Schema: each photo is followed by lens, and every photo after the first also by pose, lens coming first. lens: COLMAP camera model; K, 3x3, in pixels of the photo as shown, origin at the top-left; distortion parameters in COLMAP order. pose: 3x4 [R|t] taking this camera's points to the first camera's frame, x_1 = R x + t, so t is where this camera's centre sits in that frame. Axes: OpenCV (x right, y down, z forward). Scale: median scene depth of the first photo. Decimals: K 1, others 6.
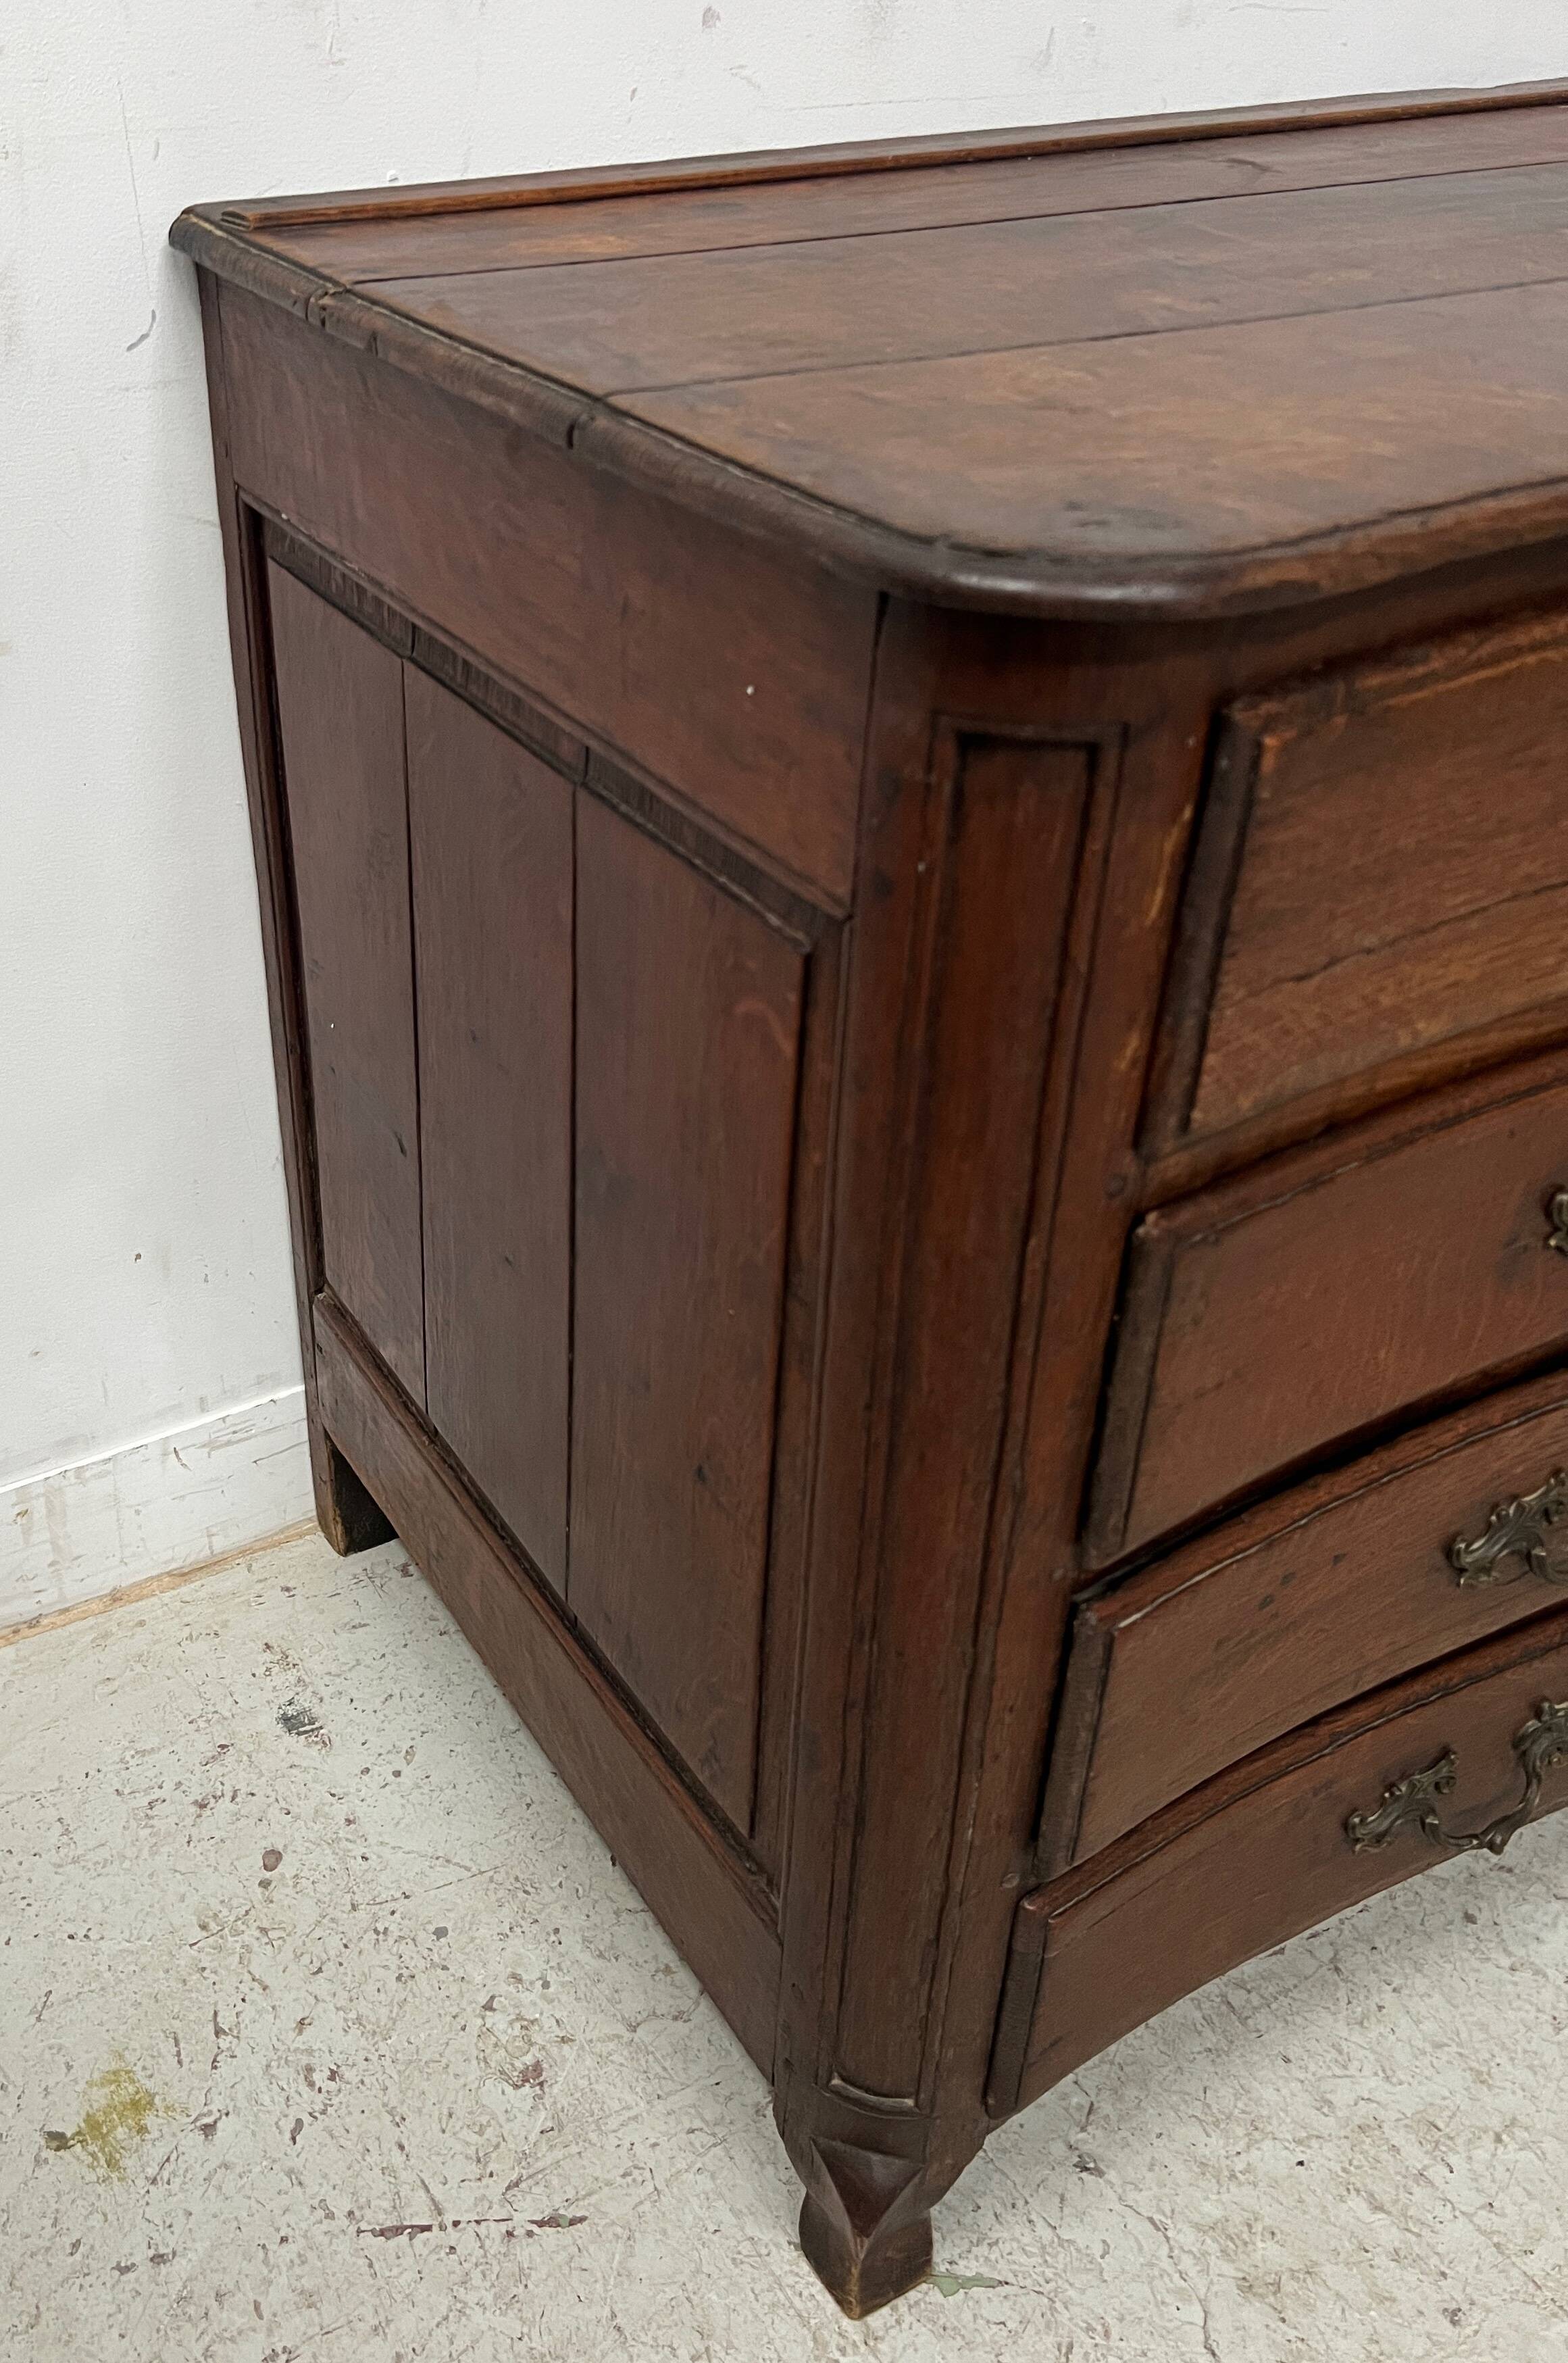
lens RADIAL K [[2076.7, 0, 534.0], [0, 2076.7, 1144.2], [0, 0, 1]] dist [0.032231, -0.035262]
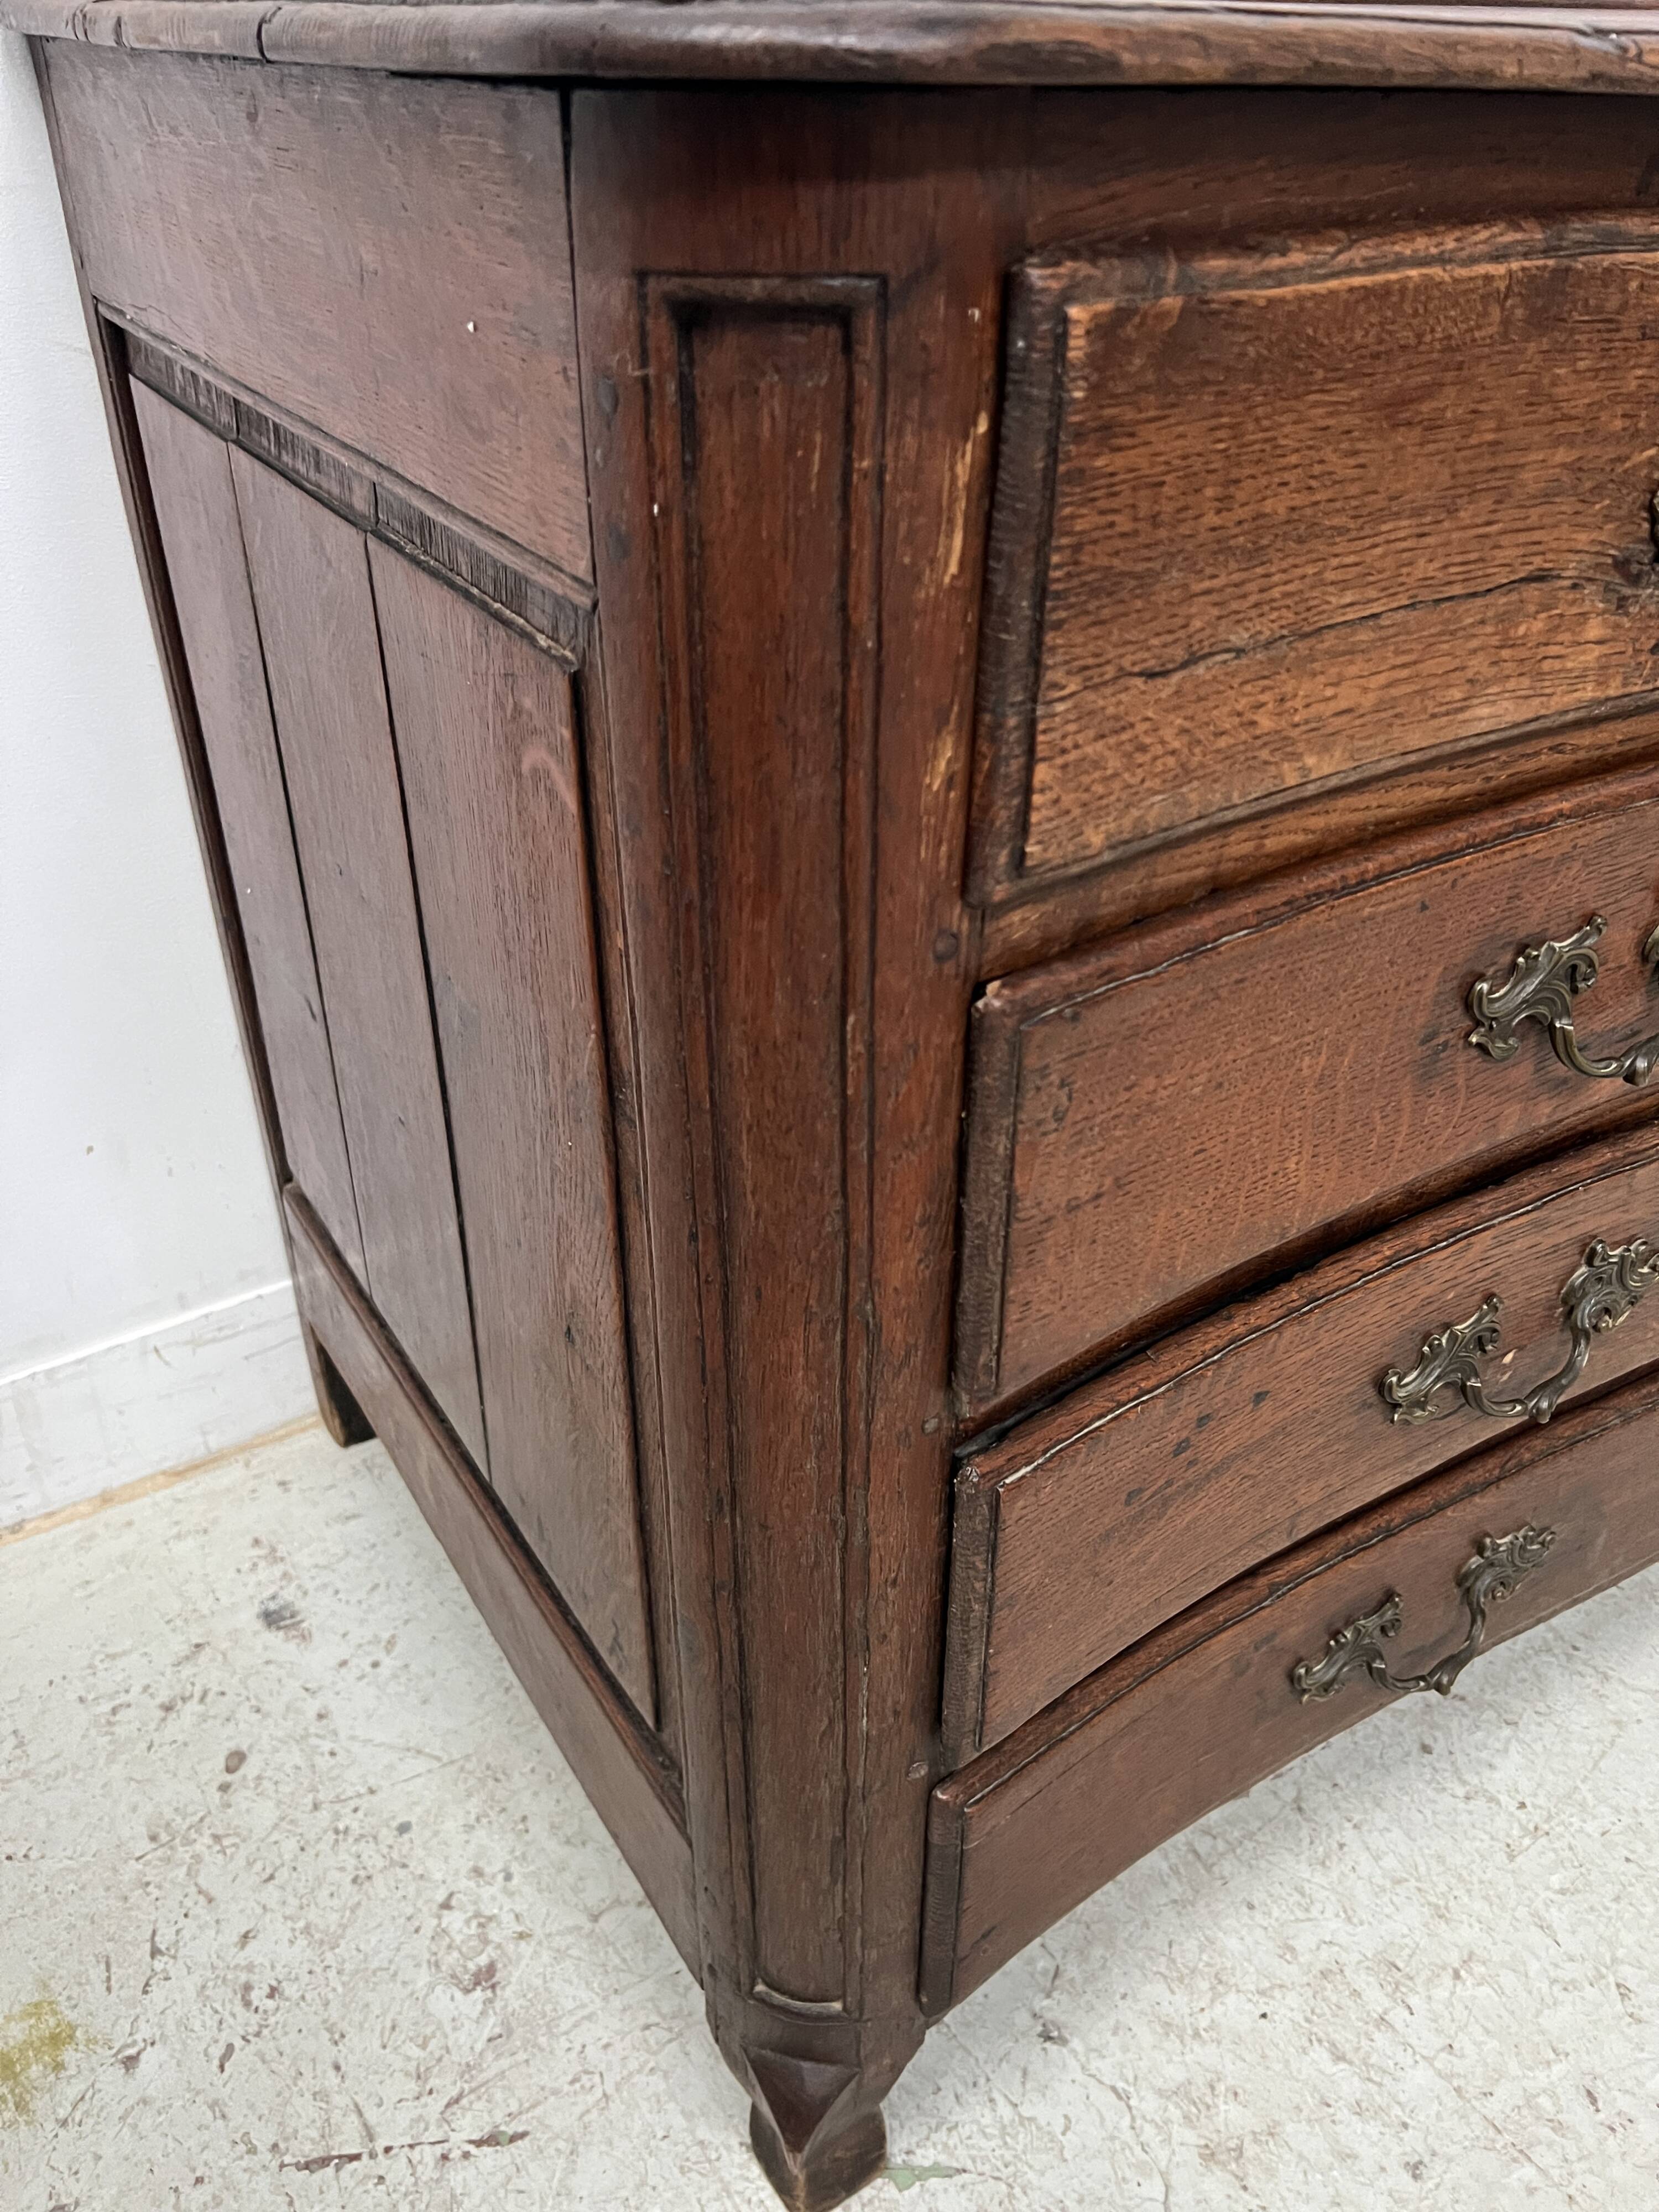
lens RADIAL K [[1688.6, 0, 837.0], [0, 1688.6, 1094.3], [0, 0, 1]] dist [0.044276, -0.059188]
pose [[0.996283, -0.027583, 0.081605, 0.124814], [0.027987, 0.999601, -0.003821, 0.055039], [-0.081467, 0.006091, 0.996657, 0.236363]]
